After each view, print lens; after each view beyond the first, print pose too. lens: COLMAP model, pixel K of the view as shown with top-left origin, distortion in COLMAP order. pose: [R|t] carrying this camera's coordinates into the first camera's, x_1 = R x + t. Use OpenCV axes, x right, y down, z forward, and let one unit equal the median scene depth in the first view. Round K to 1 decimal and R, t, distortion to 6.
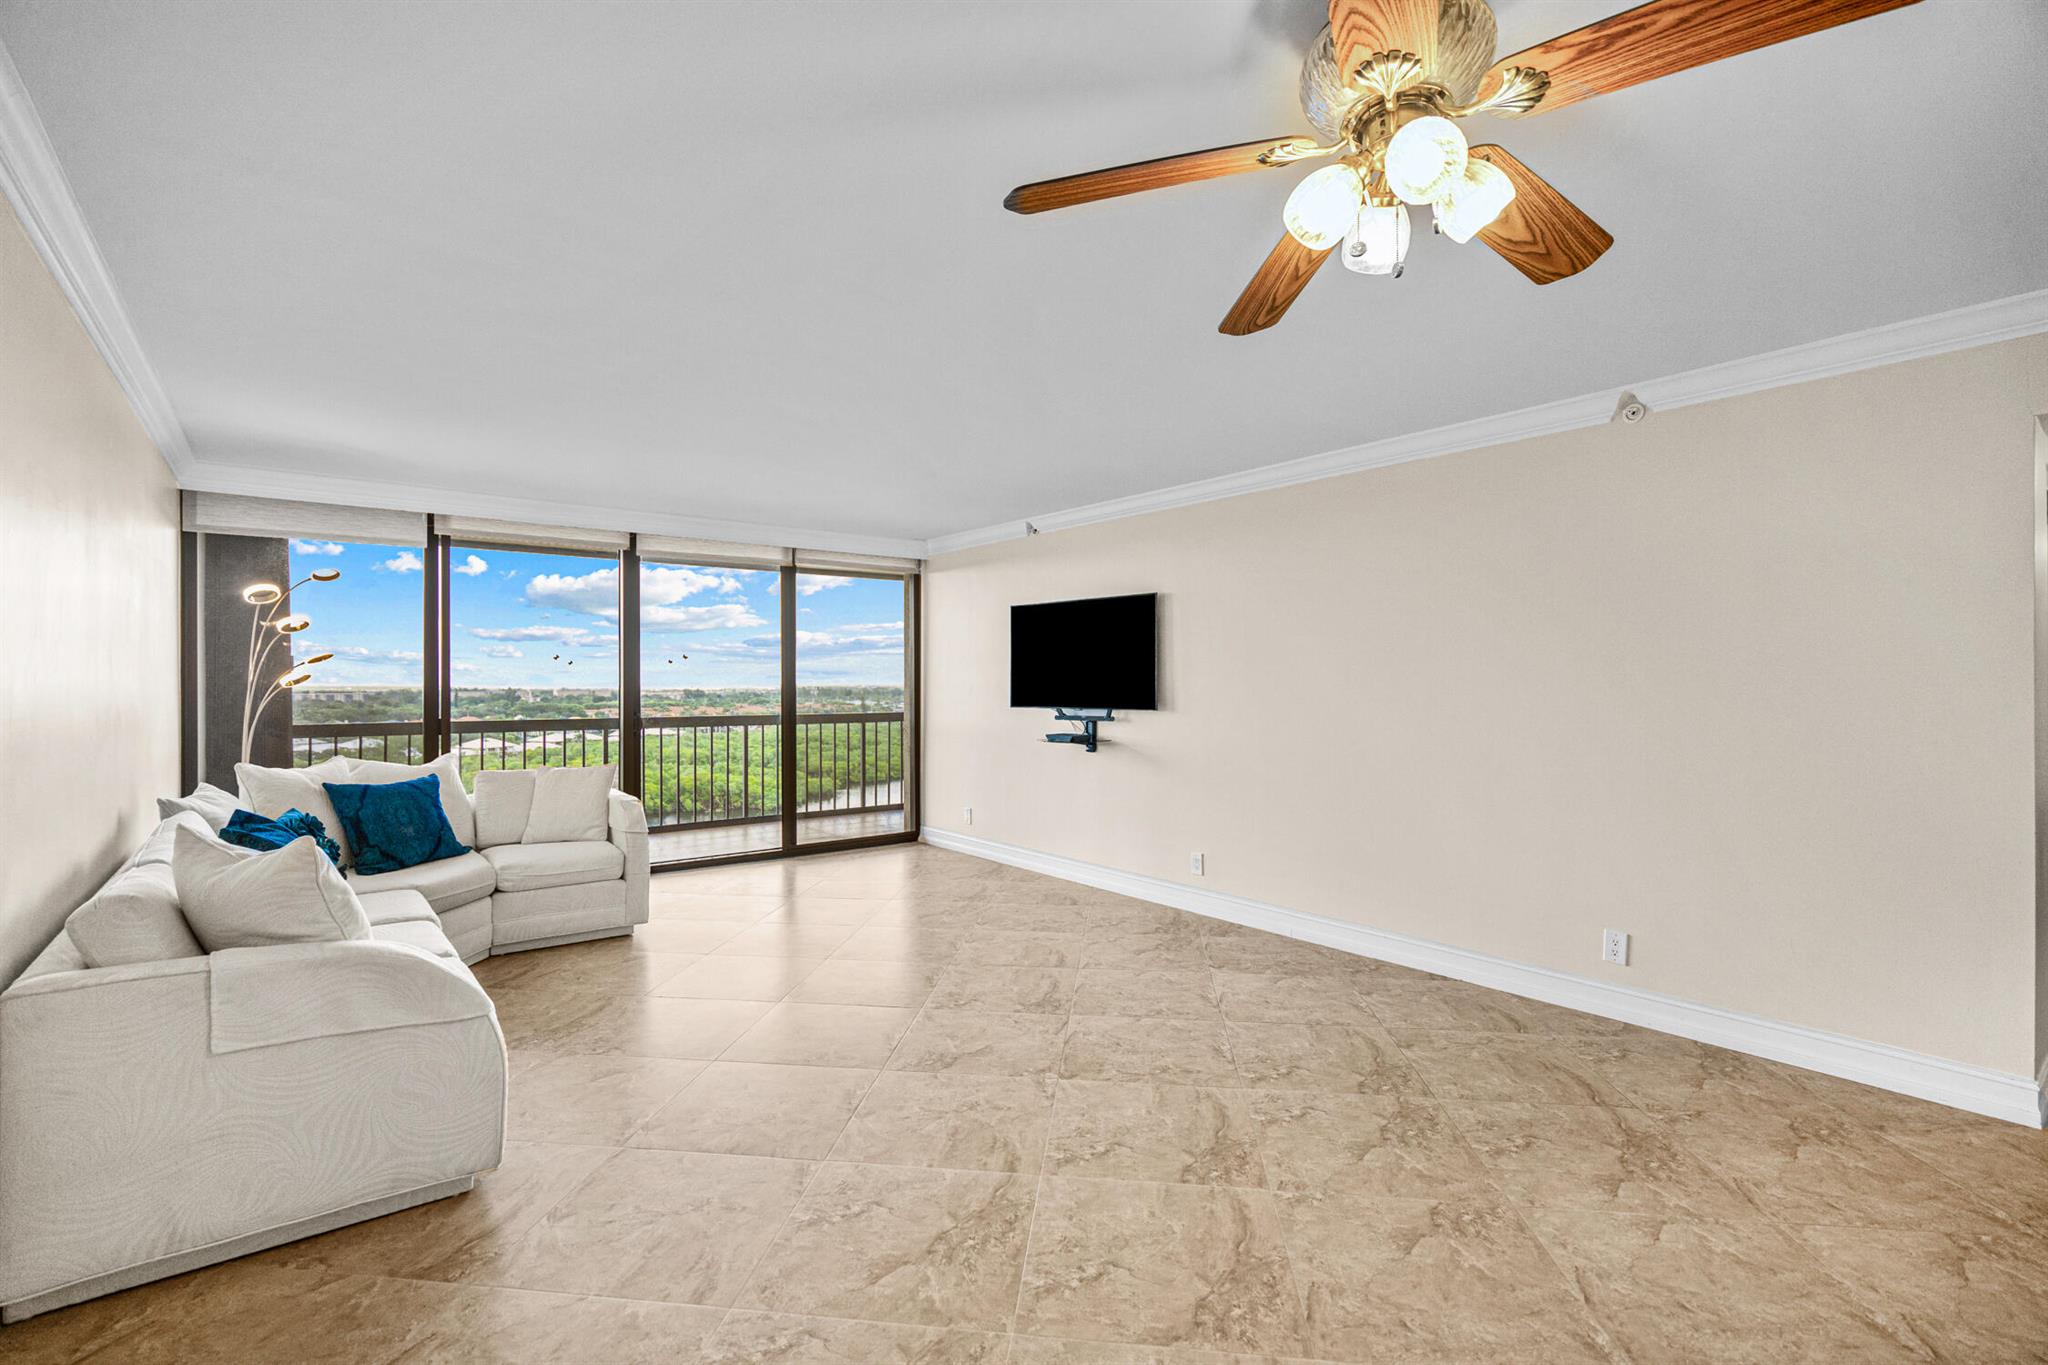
lens RADIAL K [[922.5, 0, 1012.6], [0, 922.5, 677.8], [0, 0, 1]] dist [-0.005849, 0.001756]
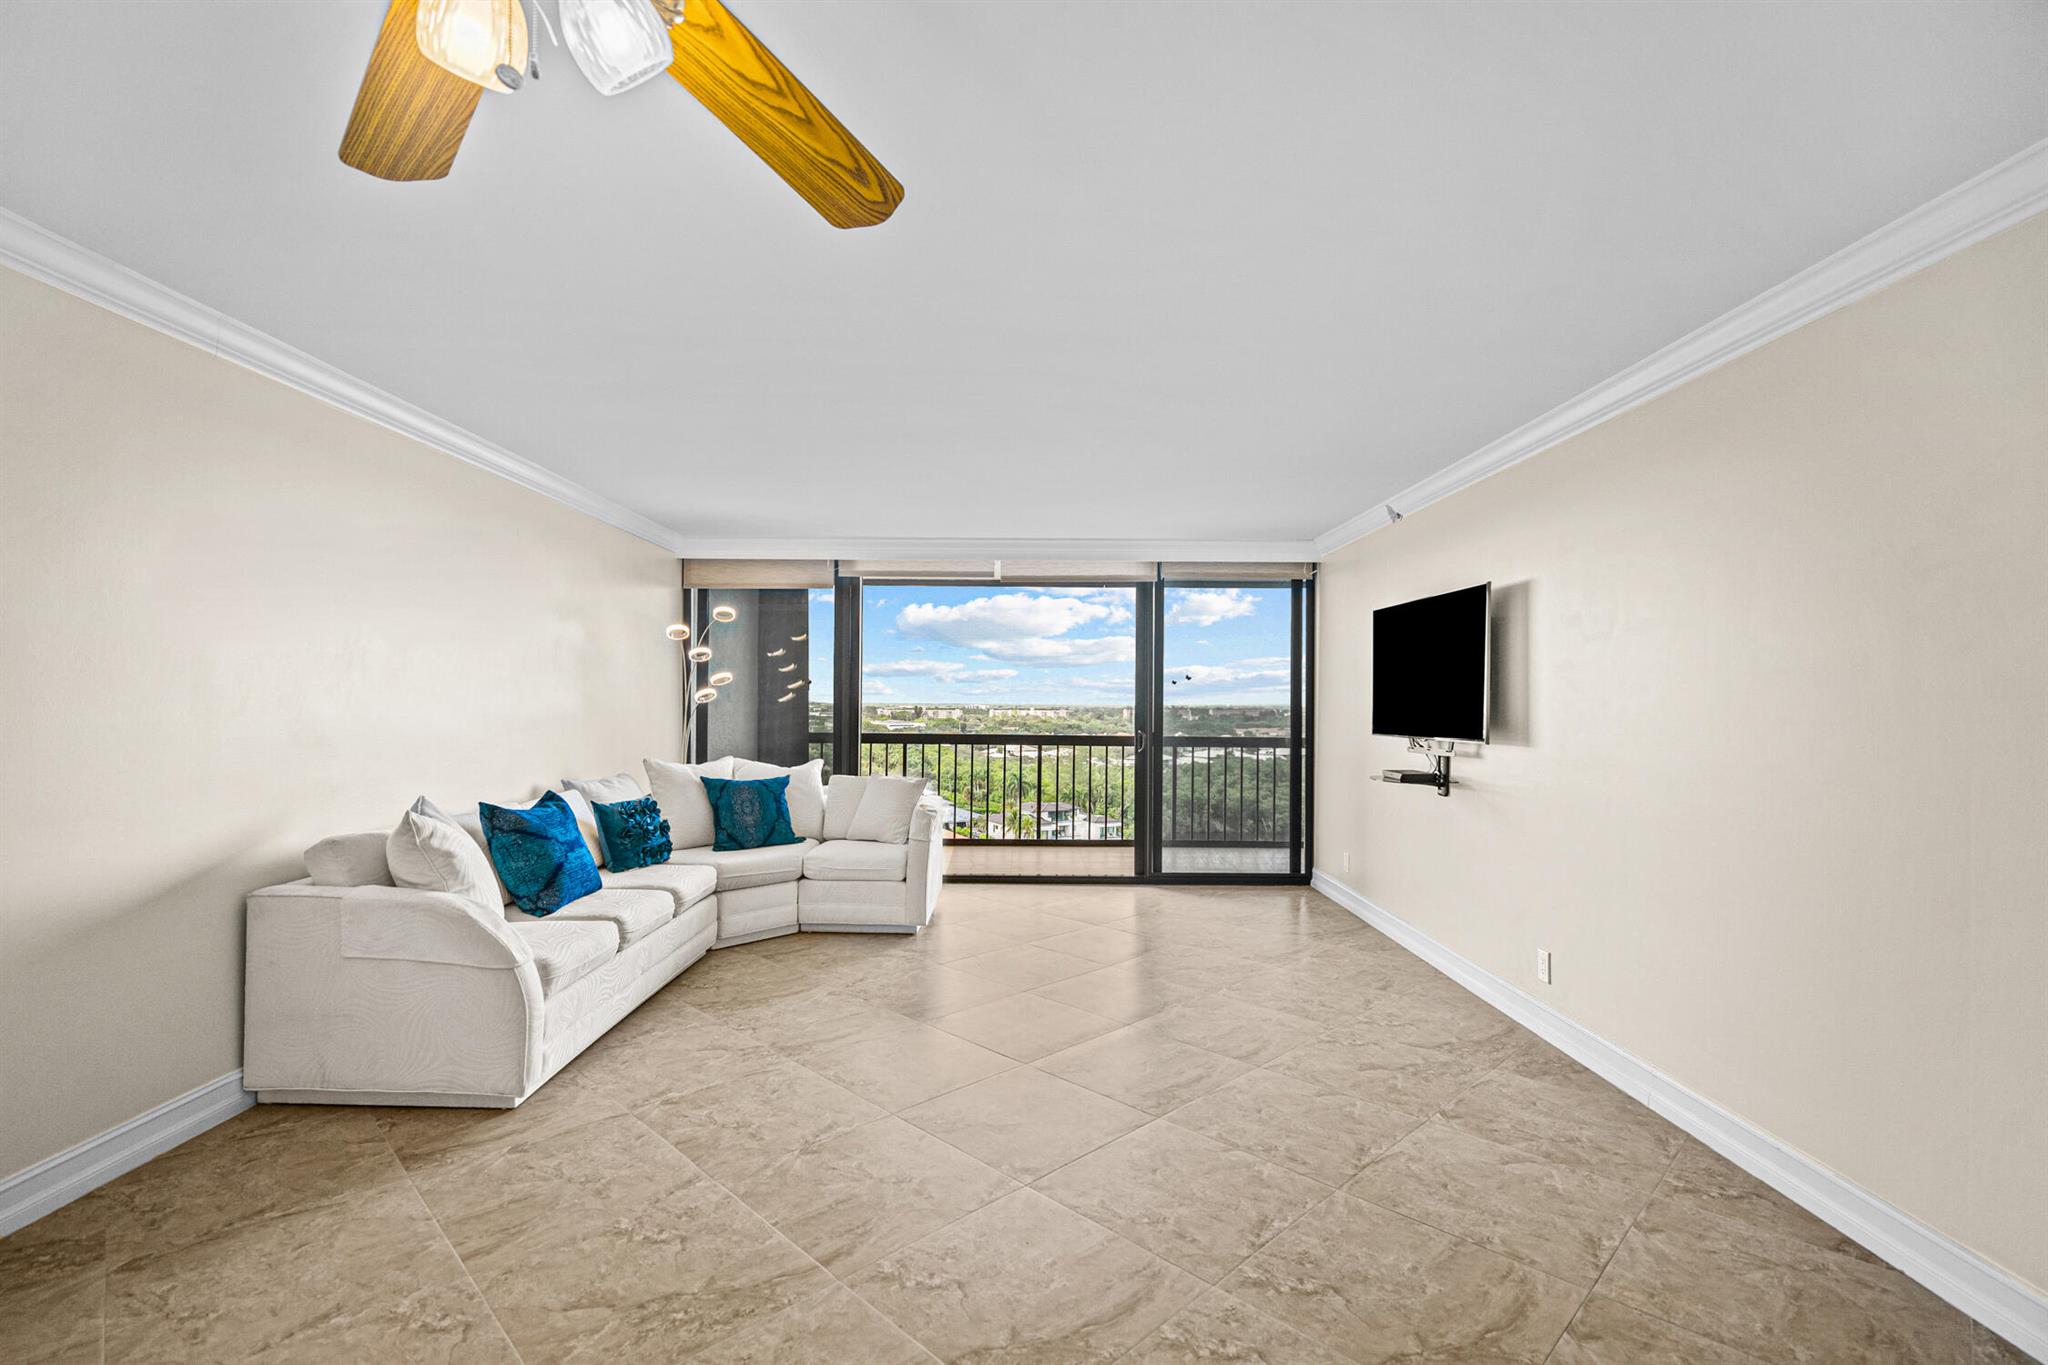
lens RADIAL K [[922.5, 0, 1011.1], [0, 922.5, 705.8], [0, 0, 1]] dist [-0.005849, 0.001756]
pose [[0.781084, 0.009425, -0.624355, 0.475985], [-0.004975, 0.999948, 0.008870, 0.000799], [0.624406, -0.003822, 0.781090, 0.306712]]
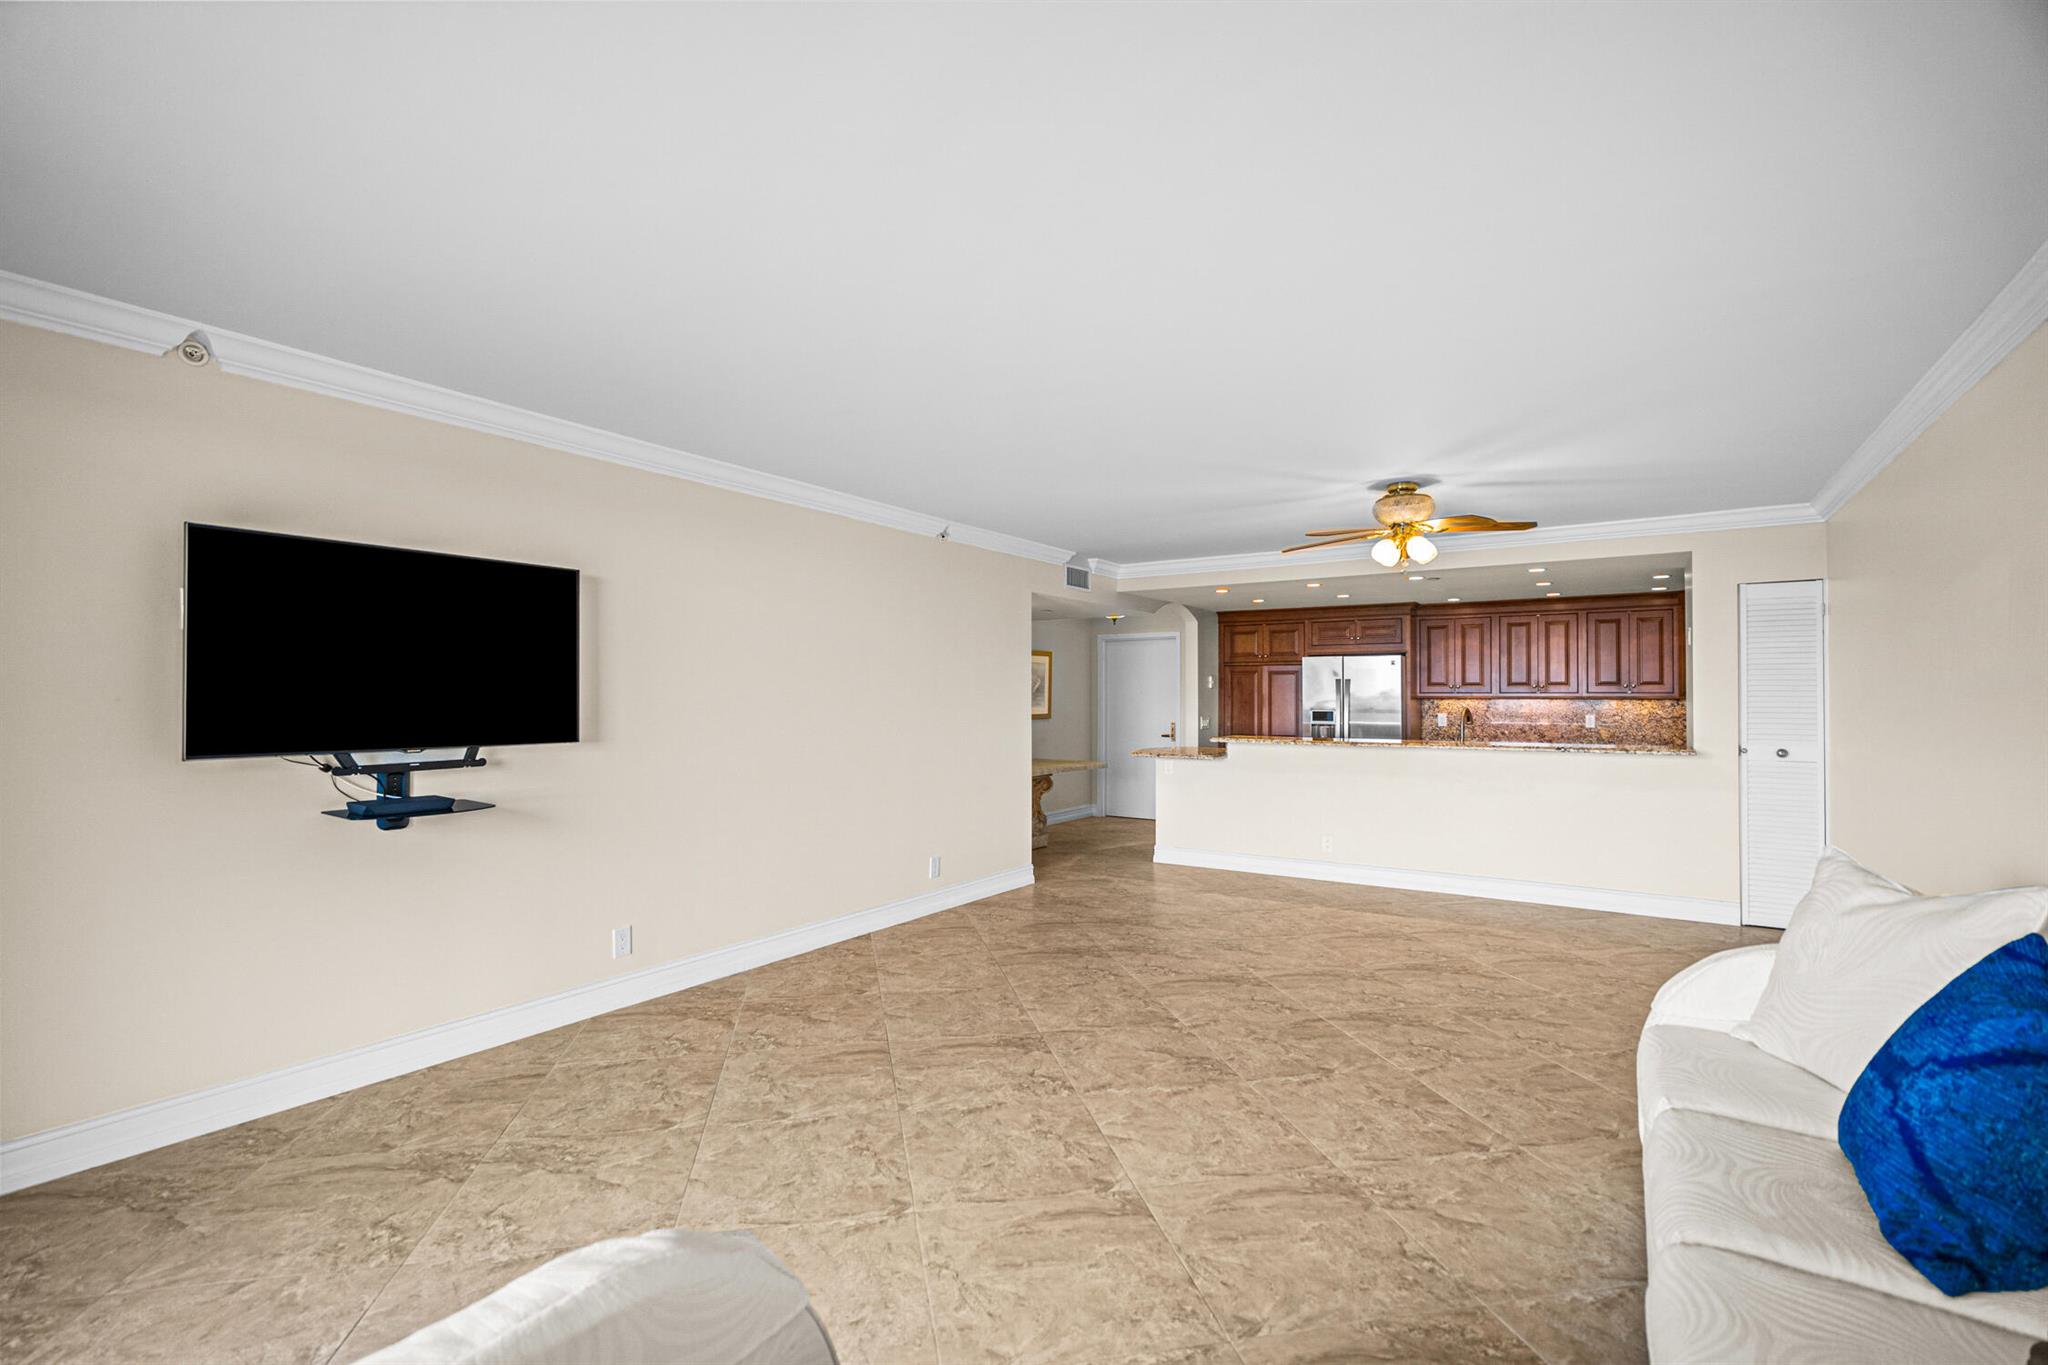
lens RADIAL K [[922.5, 0, 1013.7], [0, 922.5, 682.0], [0, 0, 1]] dist [-0.005849, 0.001756]
pose [[-0.314022, 0.017123, 0.949261, -0.927655], [-0.006262, 0.999778, -0.020106, 0.003318], [-0.949395, -0.012258, -0.313845, 1.399844]]
